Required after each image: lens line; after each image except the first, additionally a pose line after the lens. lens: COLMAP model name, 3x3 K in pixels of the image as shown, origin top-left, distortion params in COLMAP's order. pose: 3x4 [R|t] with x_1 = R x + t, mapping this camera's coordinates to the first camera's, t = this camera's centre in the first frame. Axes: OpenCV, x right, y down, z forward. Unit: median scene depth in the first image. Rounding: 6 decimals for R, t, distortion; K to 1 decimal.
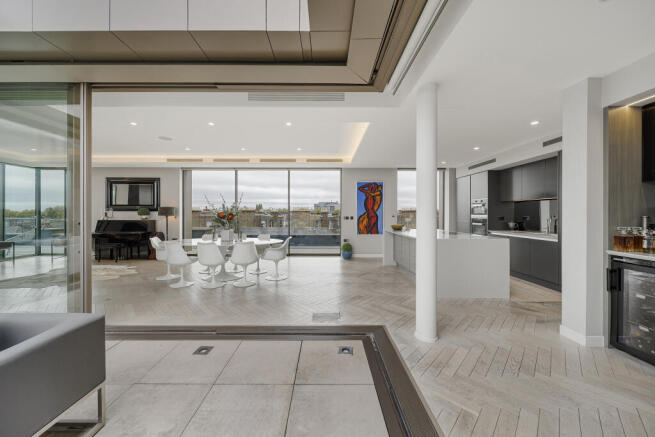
lens RADIAL K [[218.9, 0, 326.2], [0, 218.9, 214.5], [0, 0, 1]] dist [0.000719, 0.000190]
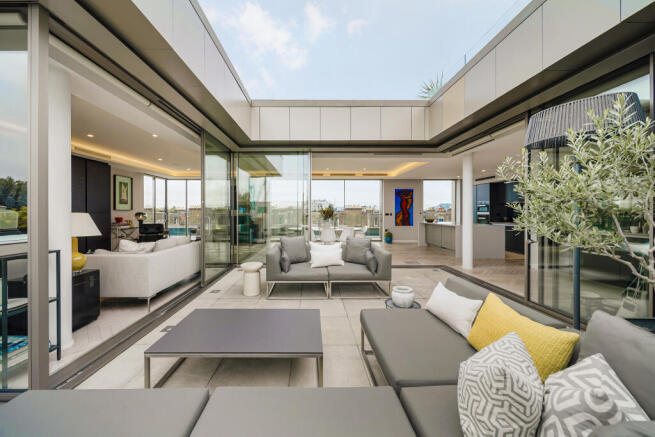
lens RADIAL K [[233.2, 0, 305.7], [0, 233.2, 213.6], [0, 0, 1]] dist [0.000817, -0.000572]
pose [[0.999485, -0.000260, -0.032084, -0.386737], [0.000418, 0.999988, 0.004931, 0.003212], [0.032082, -0.004942, 0.999473, -0.526516]]
